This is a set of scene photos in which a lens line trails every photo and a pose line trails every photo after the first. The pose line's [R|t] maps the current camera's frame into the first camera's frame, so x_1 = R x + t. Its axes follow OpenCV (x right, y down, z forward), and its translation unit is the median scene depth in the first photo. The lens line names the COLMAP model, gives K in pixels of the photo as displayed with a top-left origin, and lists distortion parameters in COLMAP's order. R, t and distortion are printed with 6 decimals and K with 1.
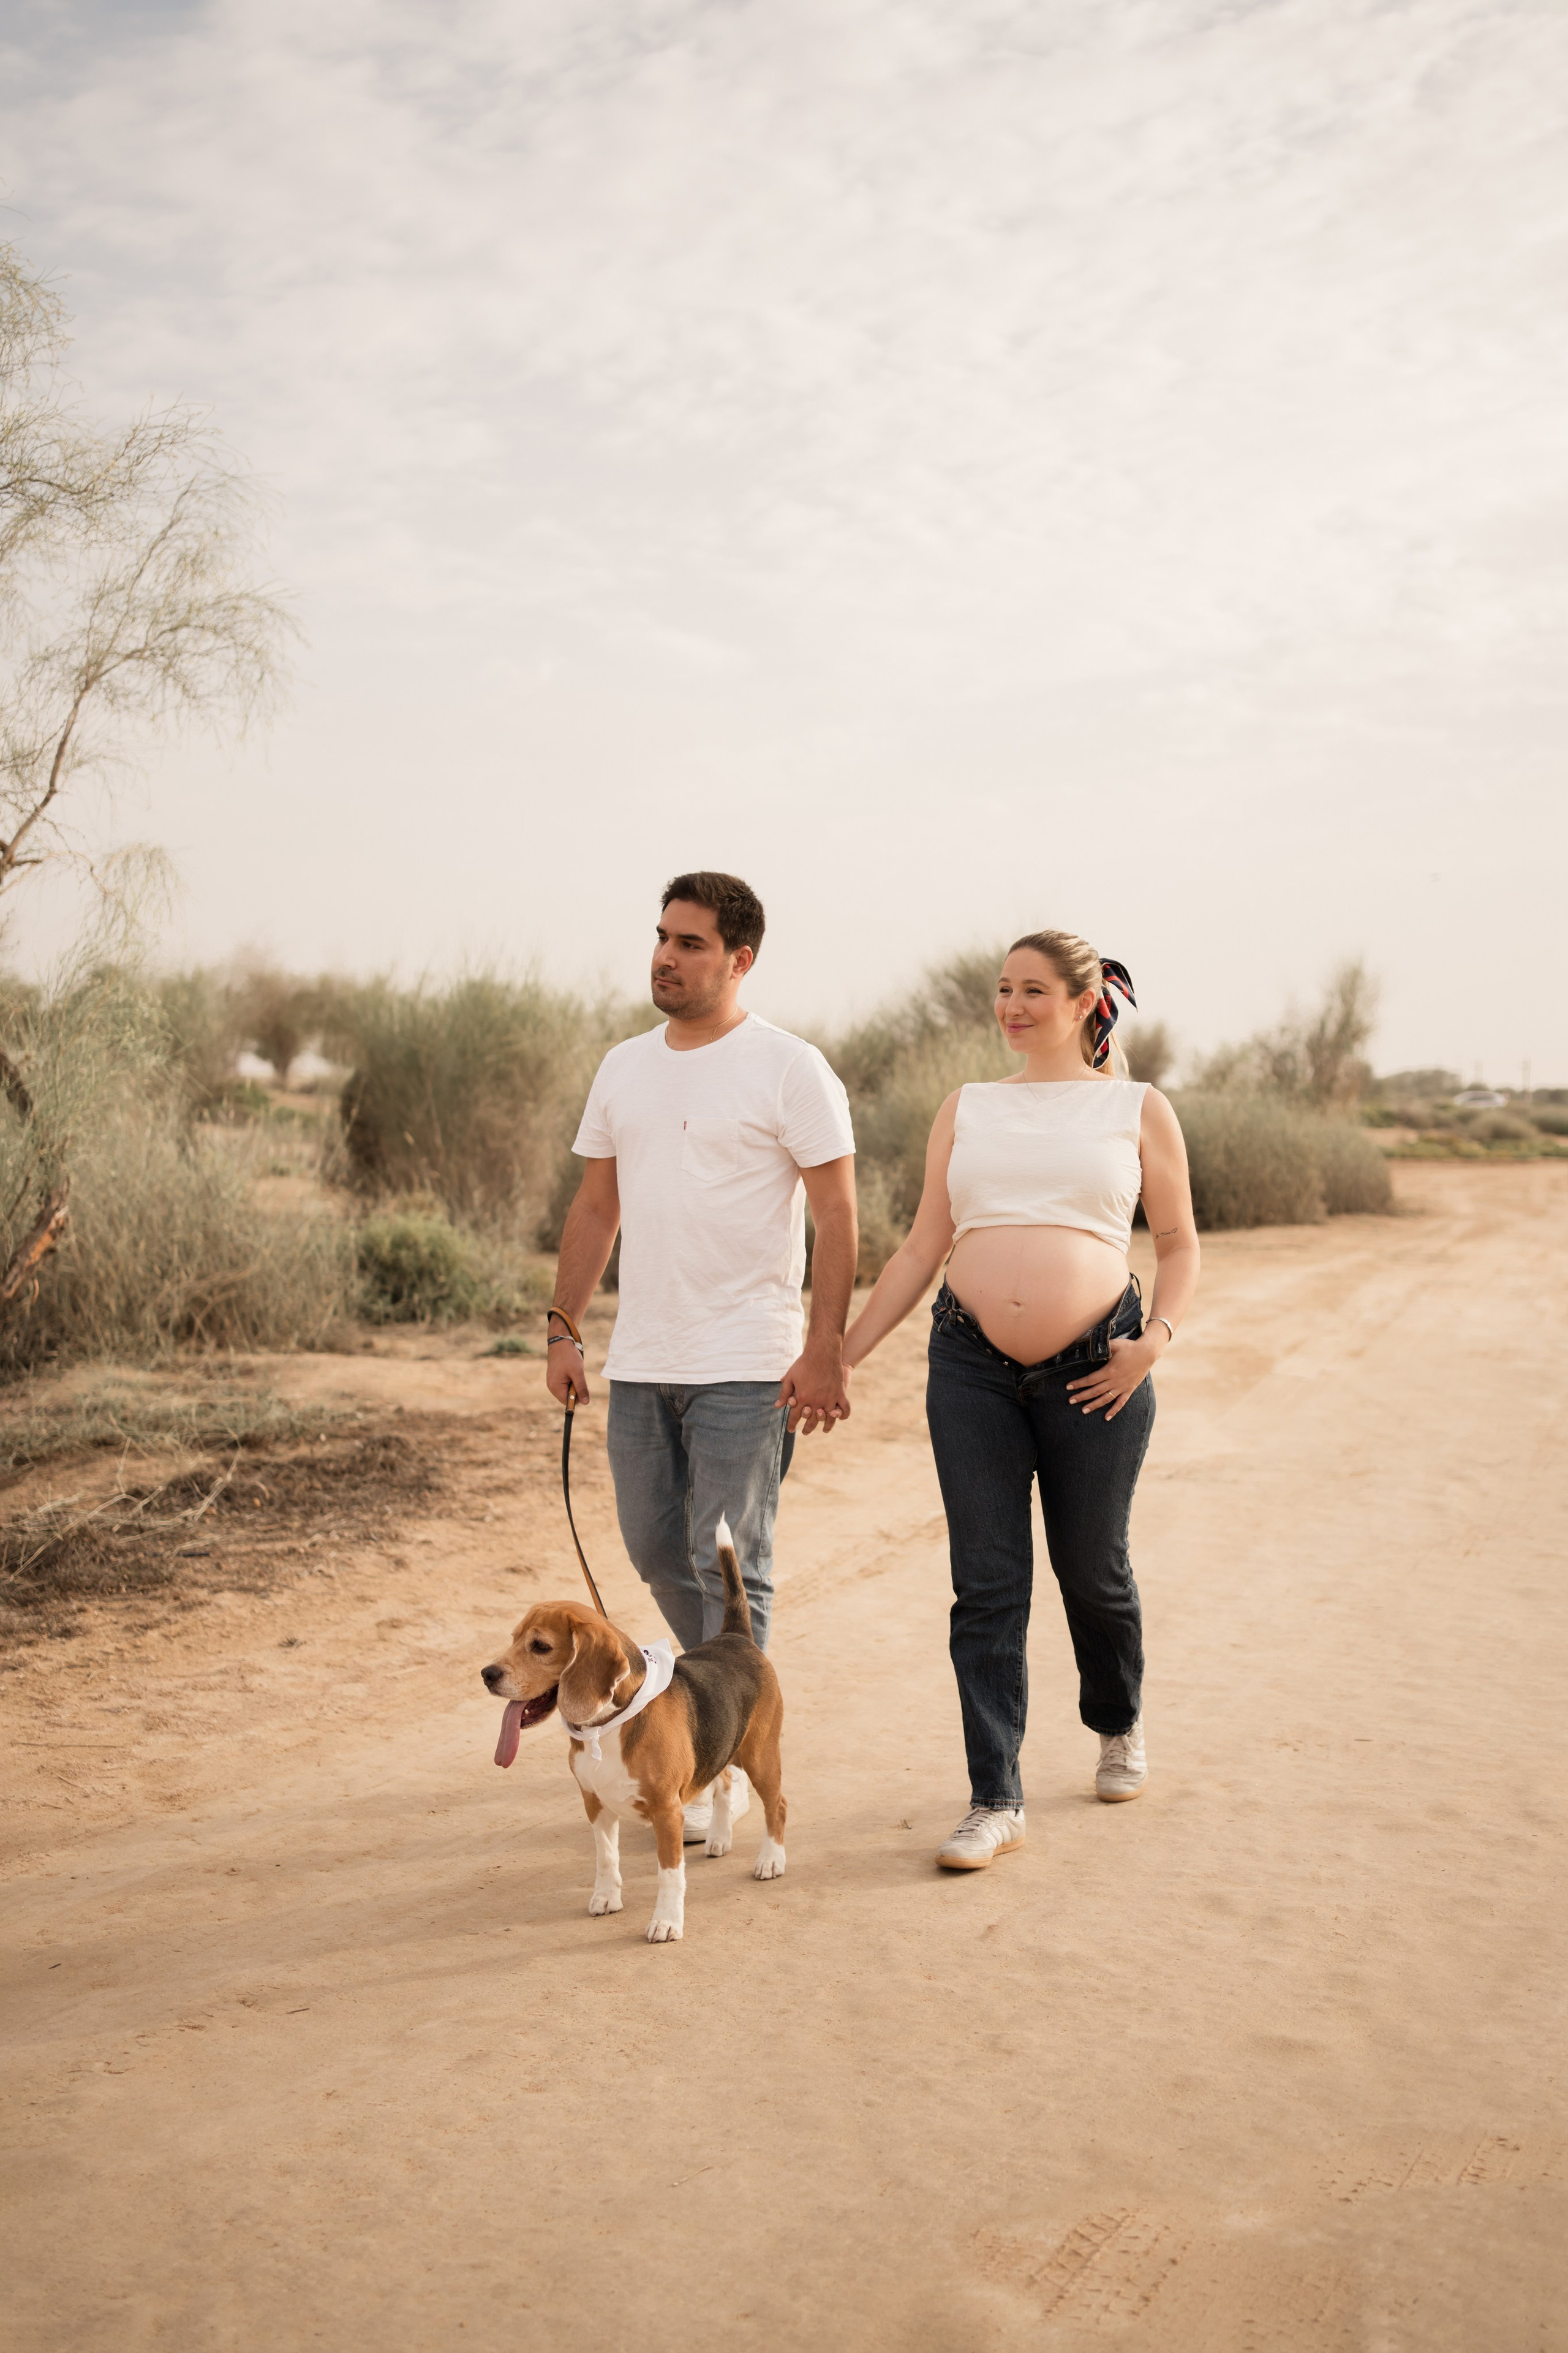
lens RADIAL K [[2400.8, 0, 764.0], [0, 2400.8, 1230.9], [0, 0, 1]] dist [-0.024541, 0.146362]
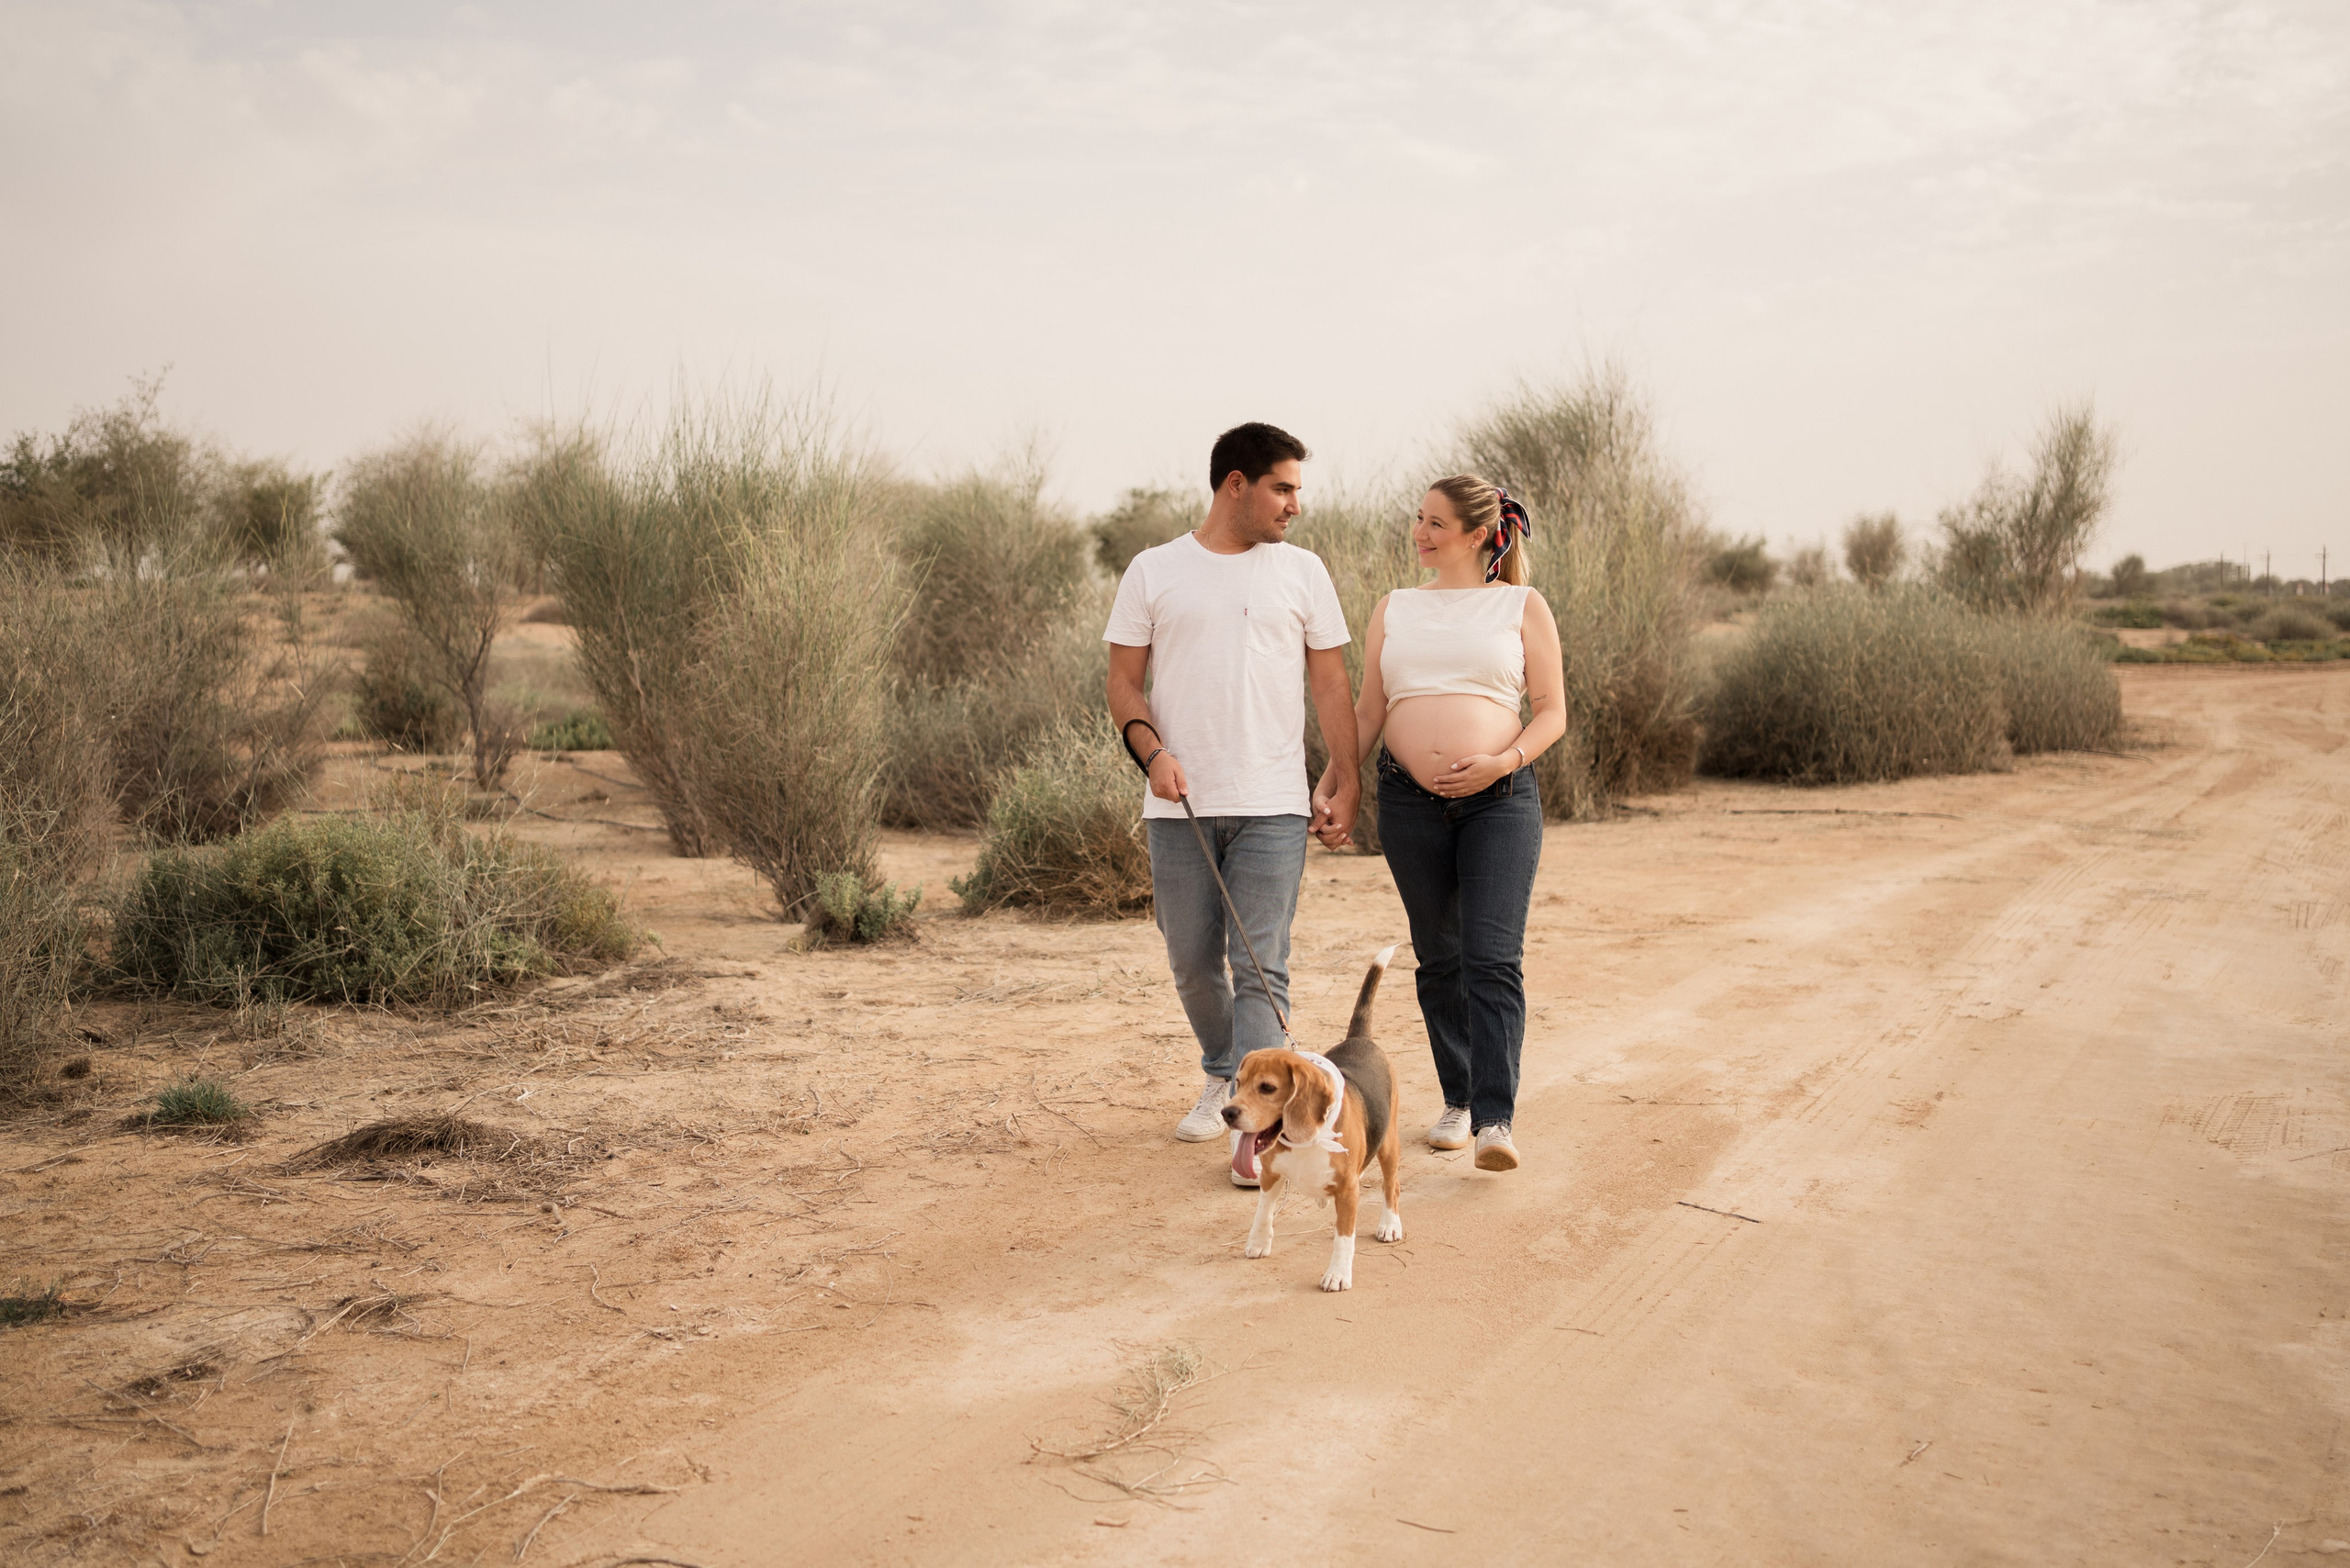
lens RADIAL K [[2398.1, 0, 1175.0], [0, 2398.1, 784.0], [0, 0, 1]] dist [-0.024541, 0.146362]
pose [[0.990327, -0.009793, -0.138409, 0.073478], [0.012094, 0.999802, 0.015795, -0.010983], [0.138226, -0.017316, 0.990249, 0.221957]]
